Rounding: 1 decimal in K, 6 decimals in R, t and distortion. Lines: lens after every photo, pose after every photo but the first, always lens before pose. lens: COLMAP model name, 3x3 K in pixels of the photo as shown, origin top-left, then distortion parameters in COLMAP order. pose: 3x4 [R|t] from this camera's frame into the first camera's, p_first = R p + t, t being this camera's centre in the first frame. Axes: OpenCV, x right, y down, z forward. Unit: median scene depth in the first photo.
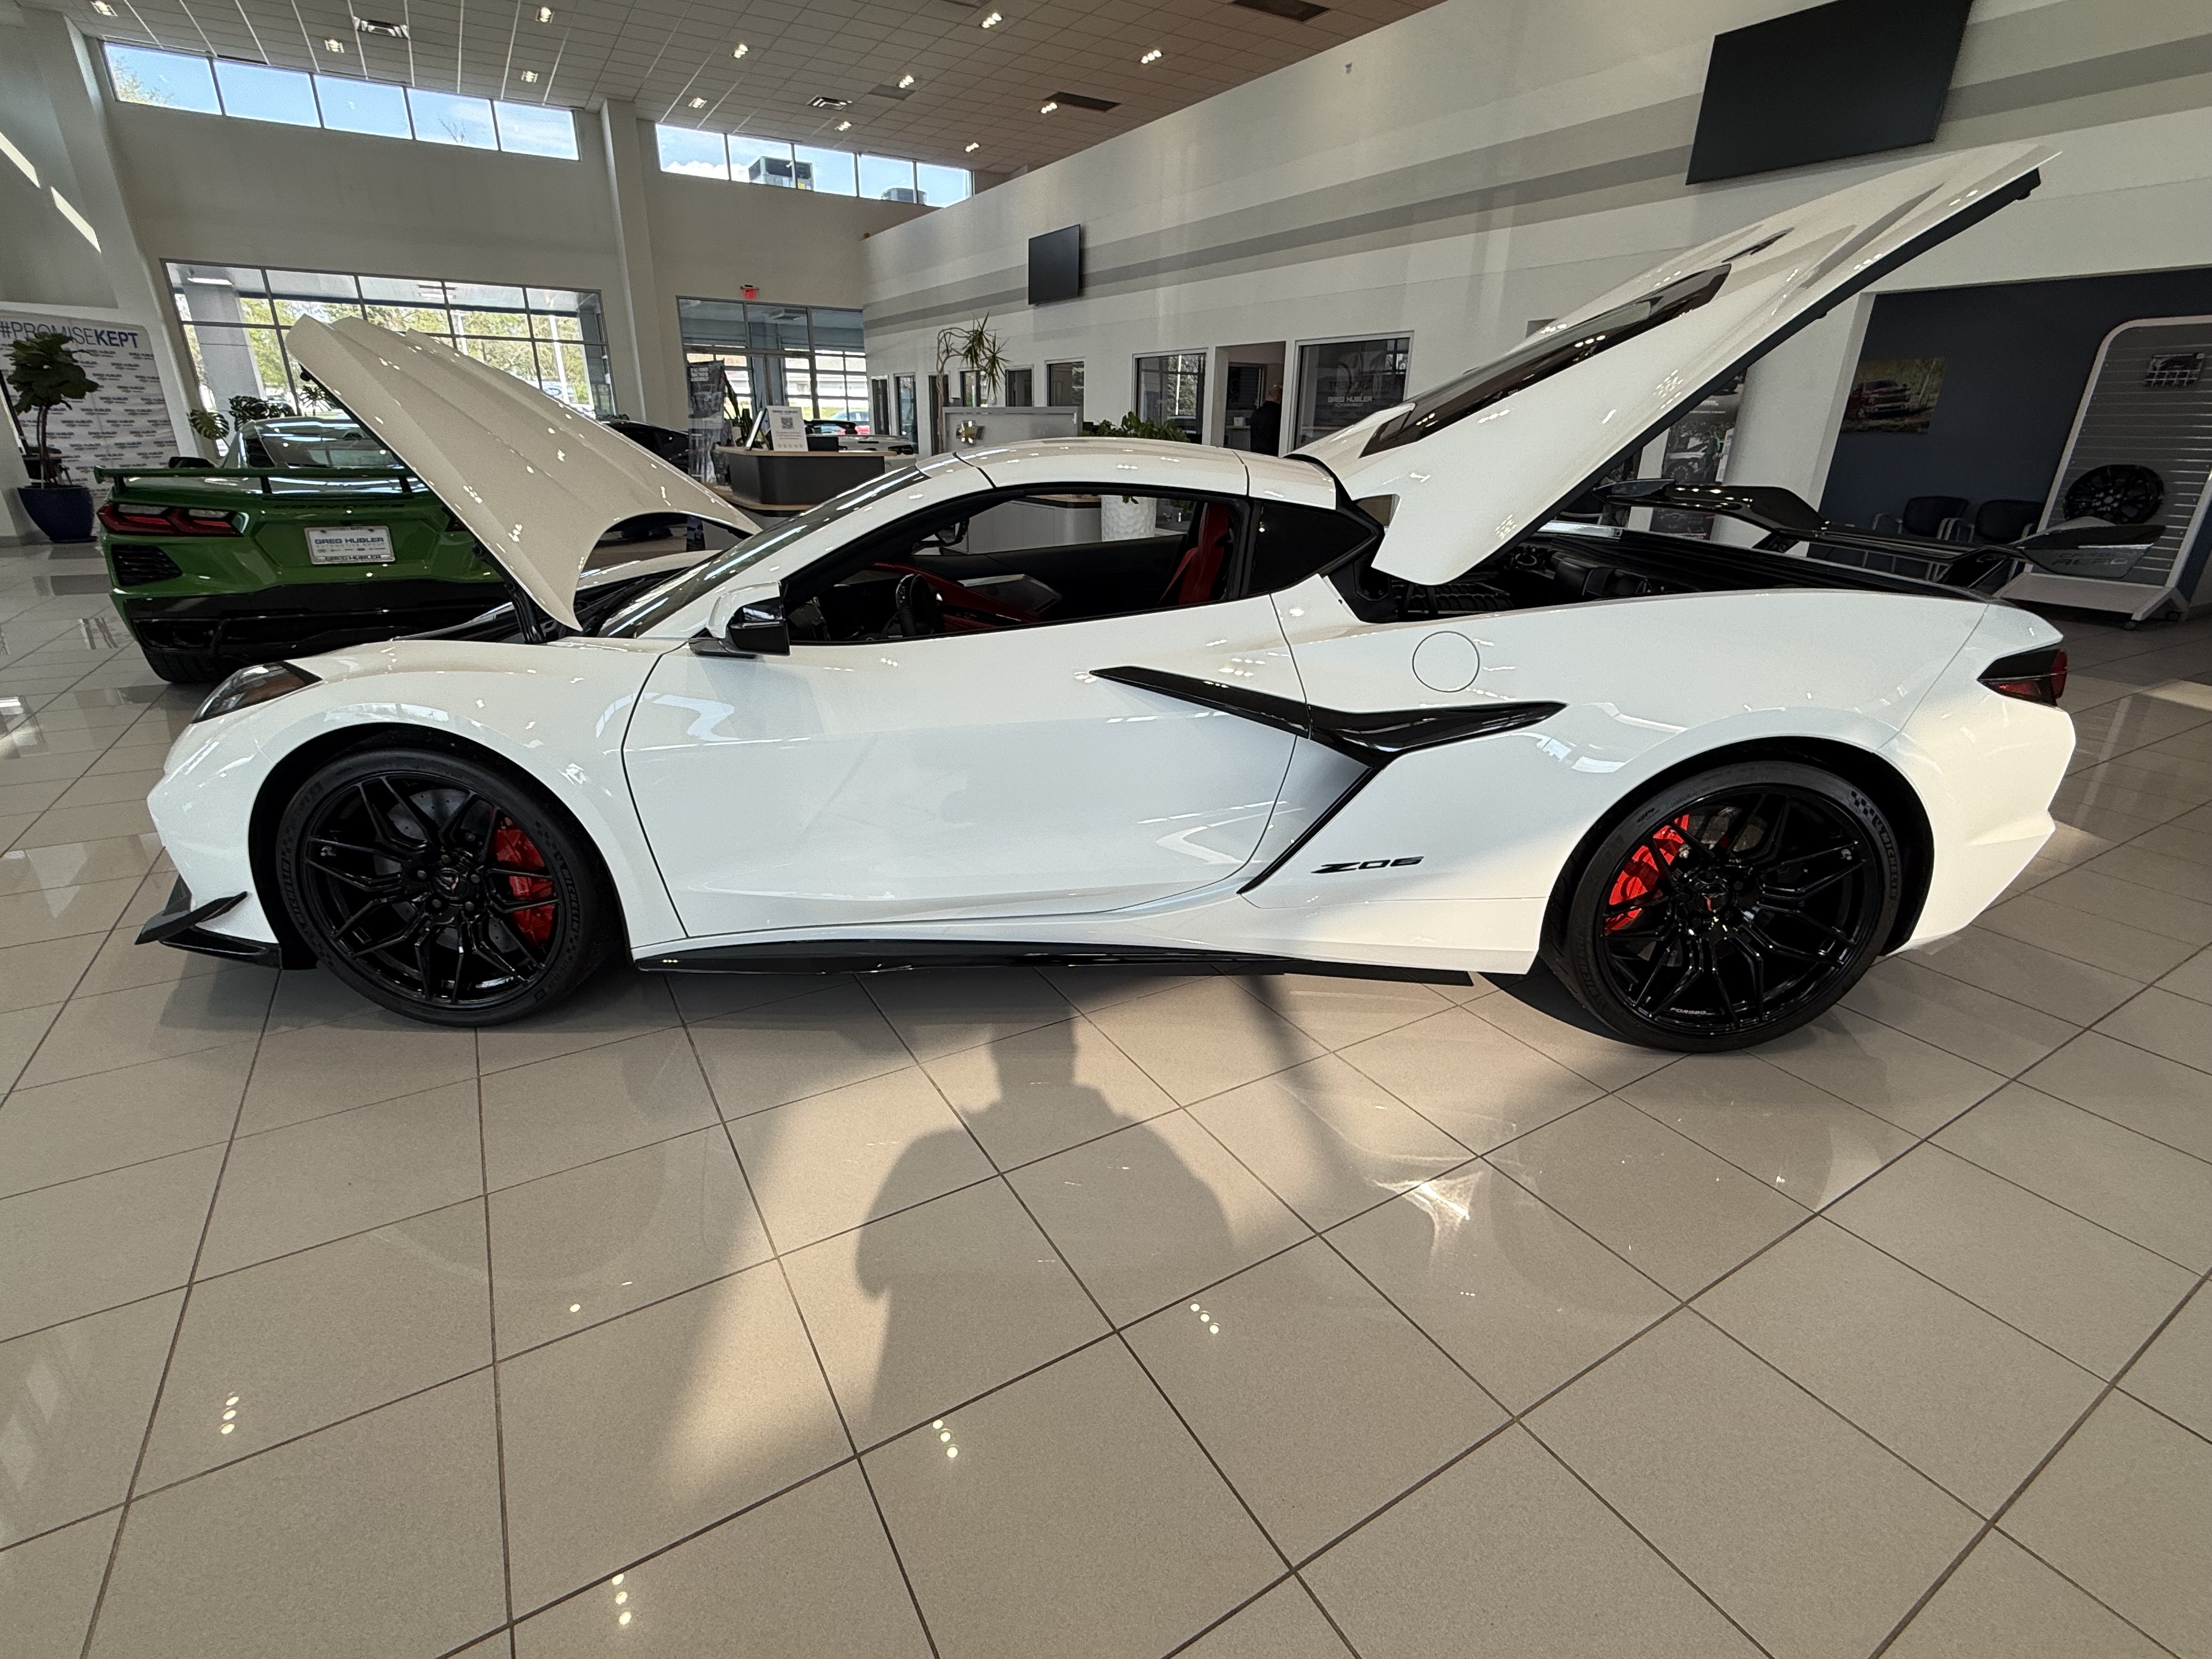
lens RADIAL K [[1023.9, 0, 1103.5], [0, 1023.9, 831.9], [0, 0, 1]] dist [0.000594, -0.000590]
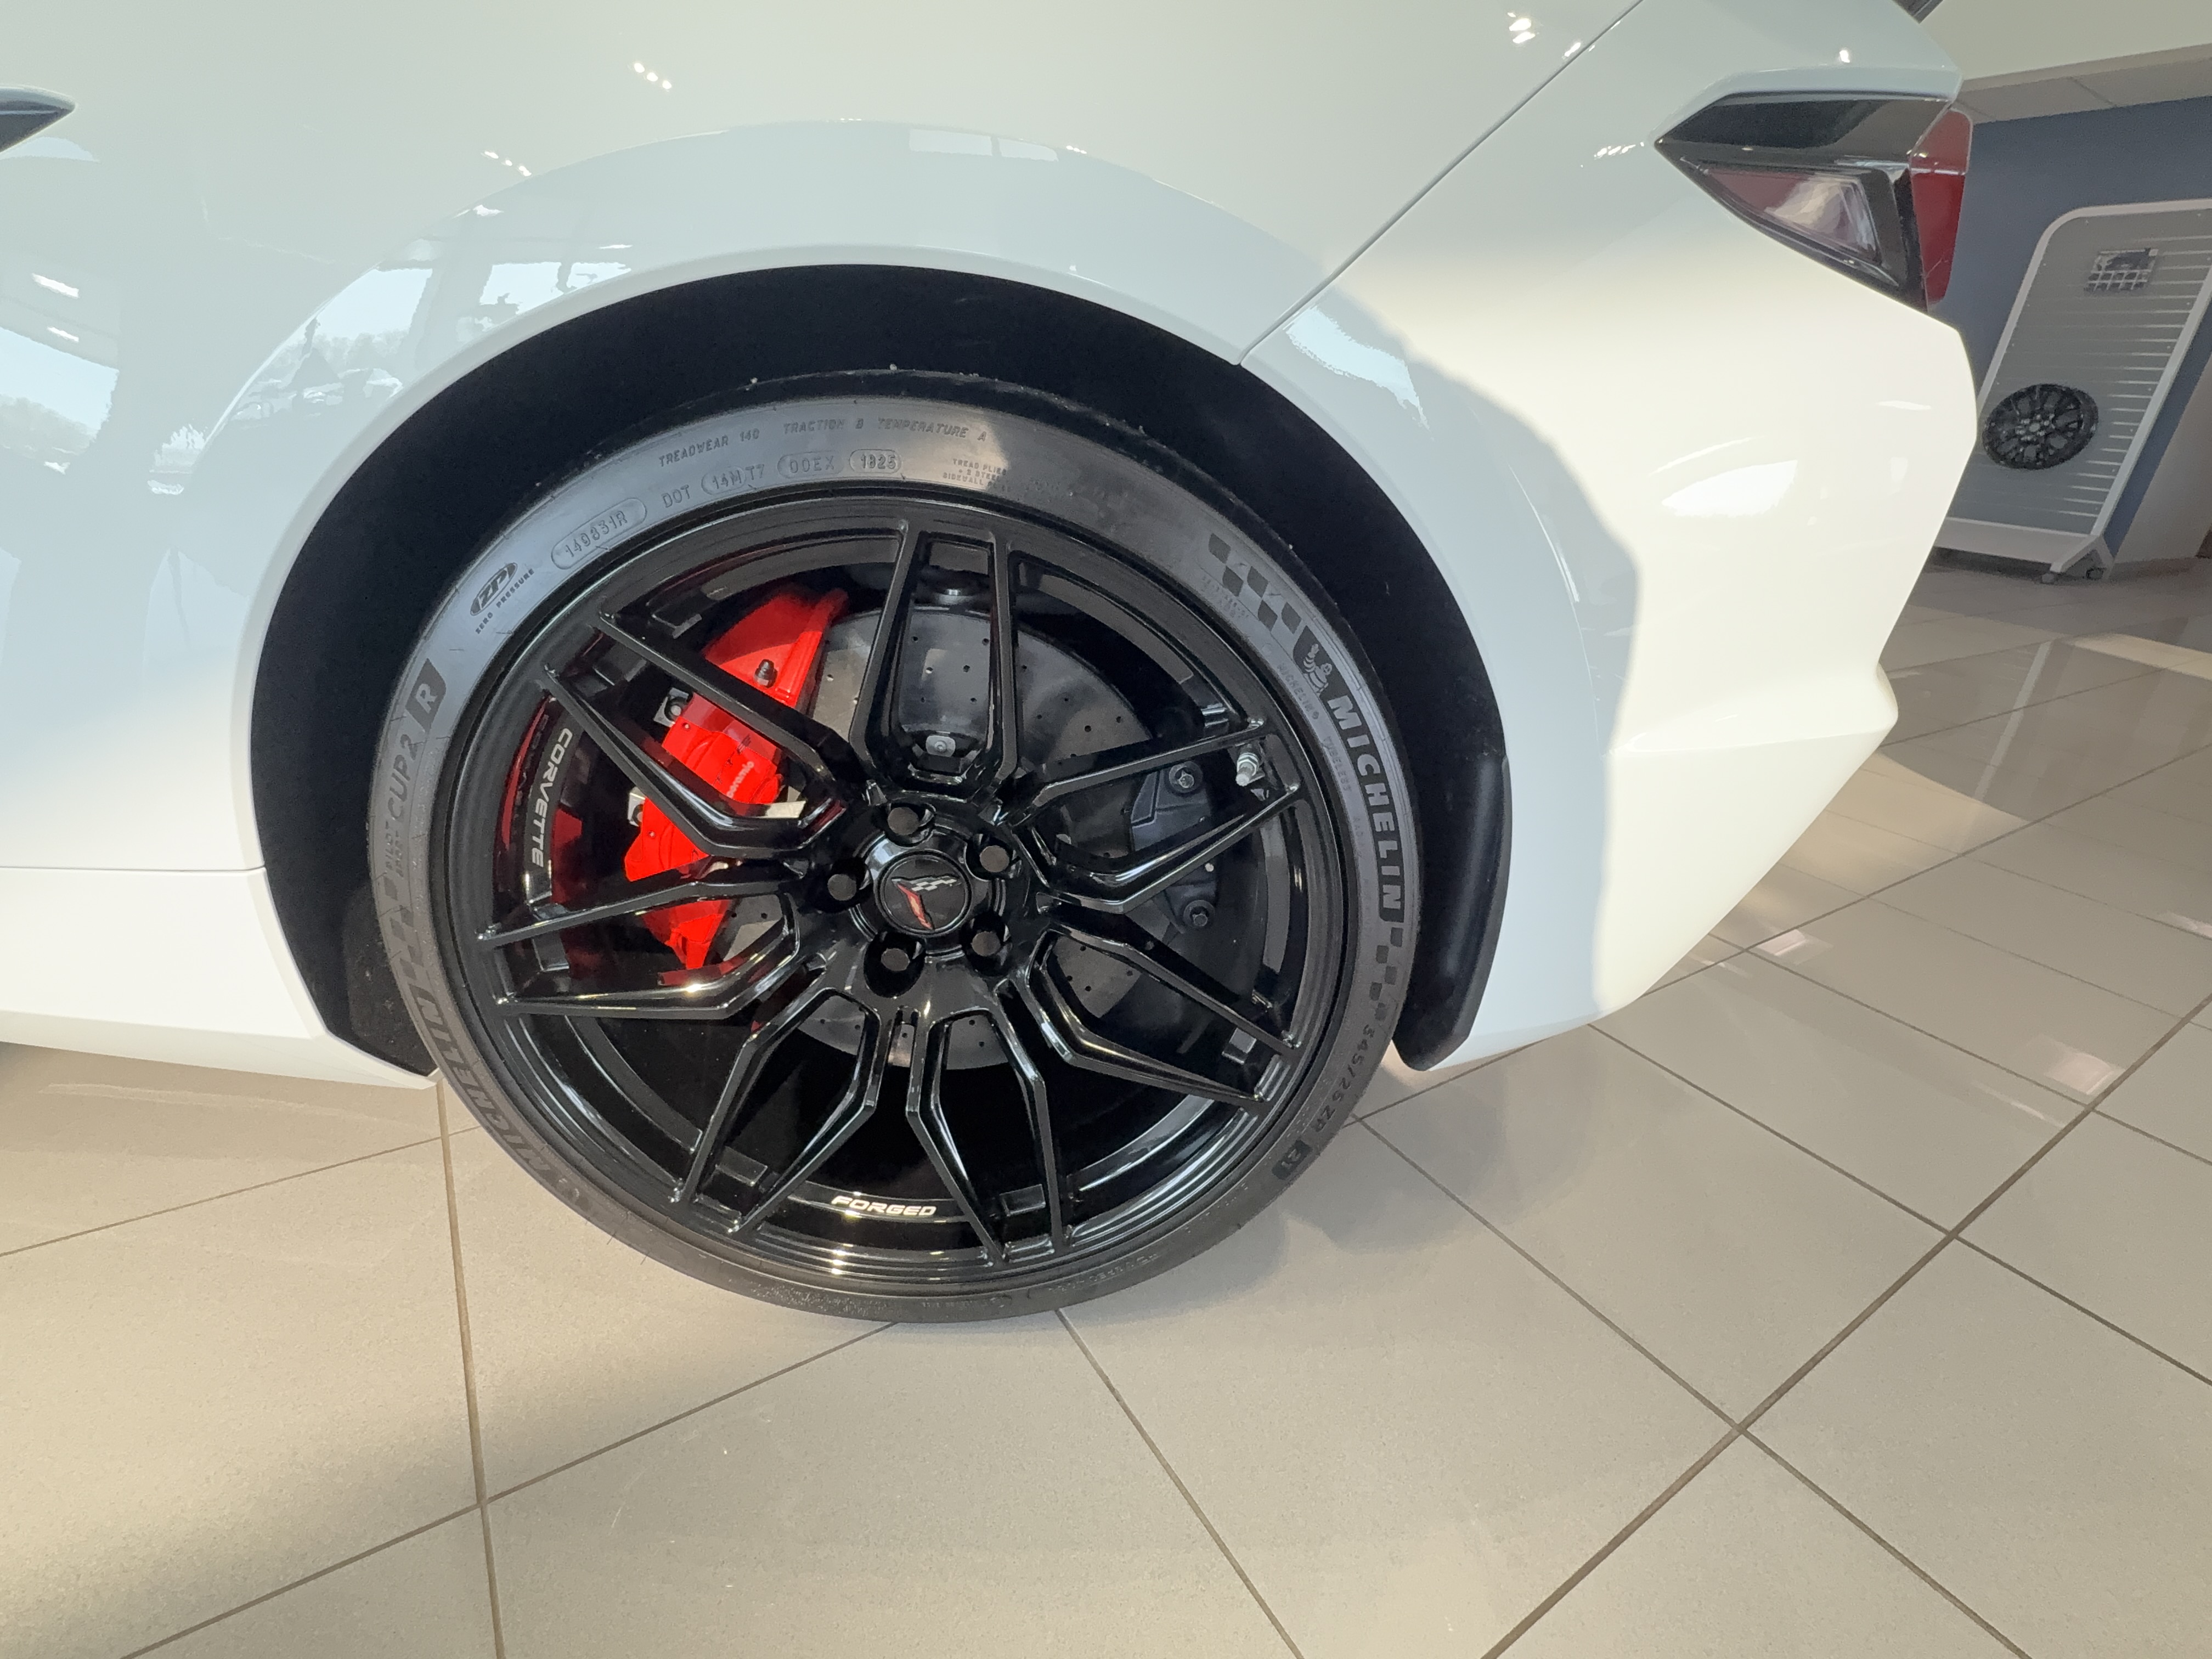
lens RADIAL K [[1023.9, 0, 1103.0], [0, 1023.9, 831.1], [0, 0, 1]] dist [0.000594, -0.000590]
pose [[0.997442, 0.041401, 0.058263, 0.211160], [-0.043640, 0.998336, 0.037693, 0.009874], [-0.056606, -0.040139, 0.997589, 0.220208]]
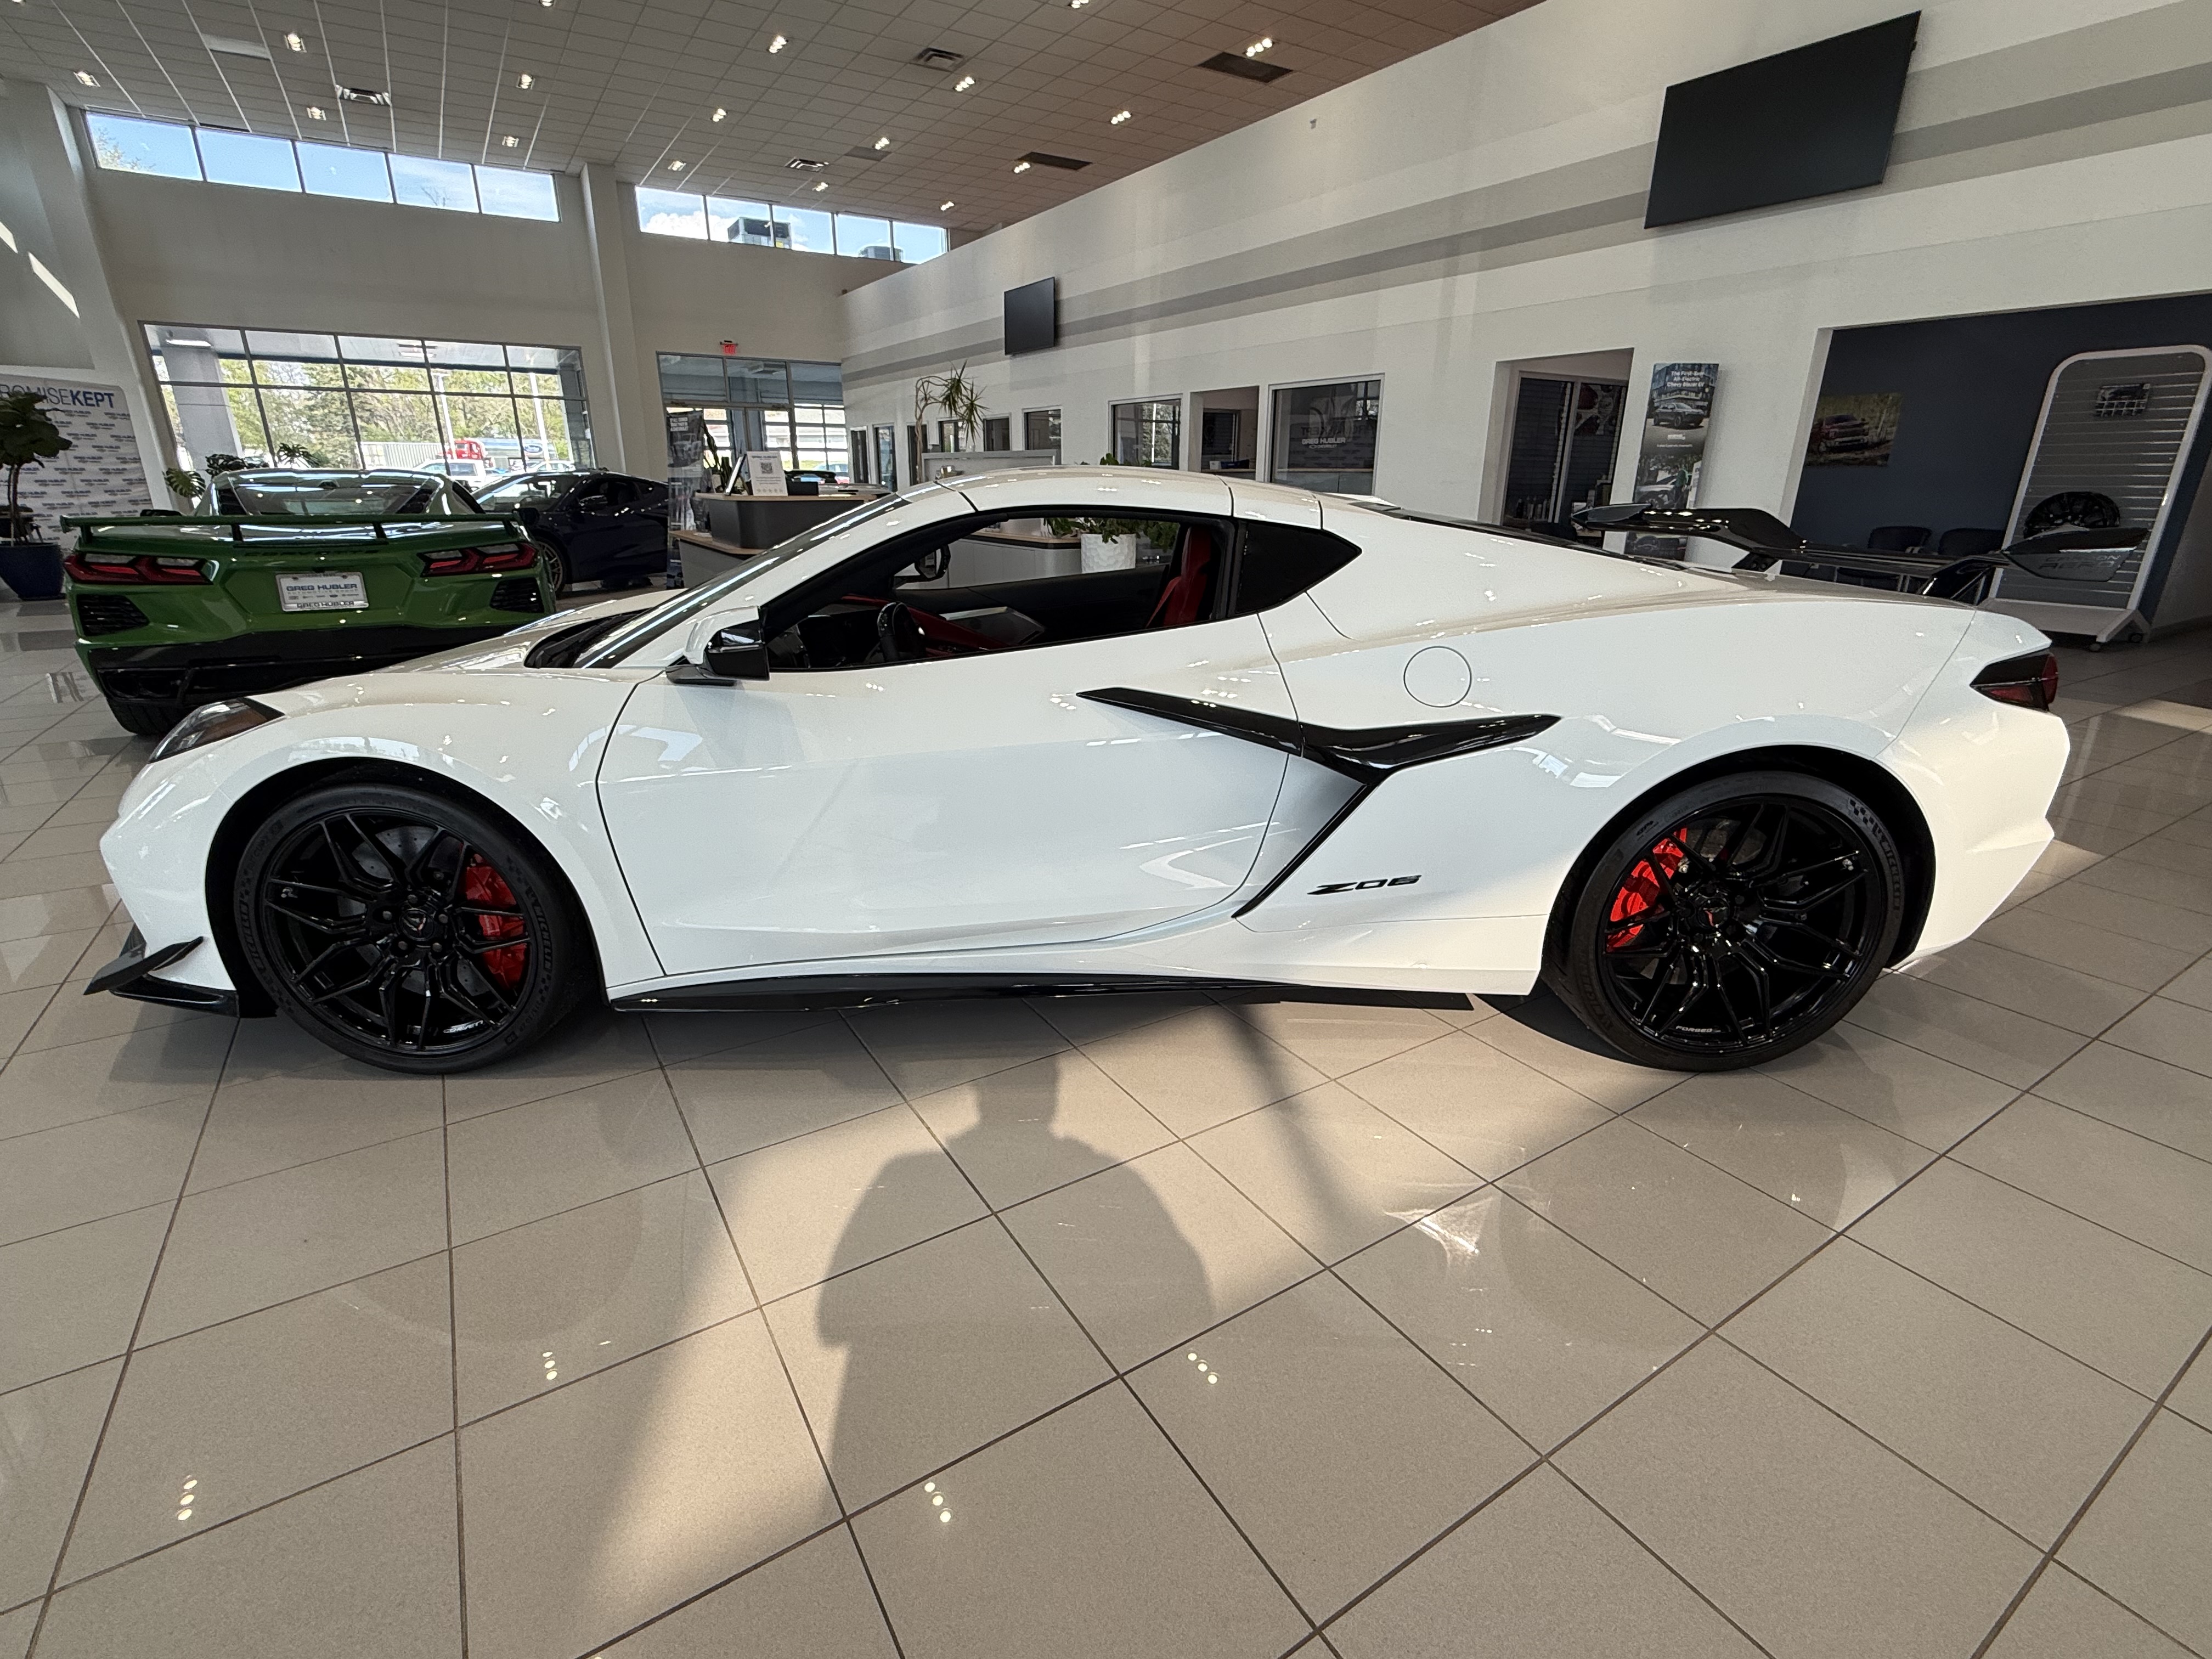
lens RADIAL K [[1023.9, 0, 1103.5], [0, 1023.9, 832.8], [0, 0, 1]] dist [0.000594, -0.000590]
pose [[0.999688, -0.019166, 0.016031, -0.001883], [0.019819, 0.998939, -0.041570, 0.005754], [-0.015217, 0.041874, 0.999007, 0.007721]]
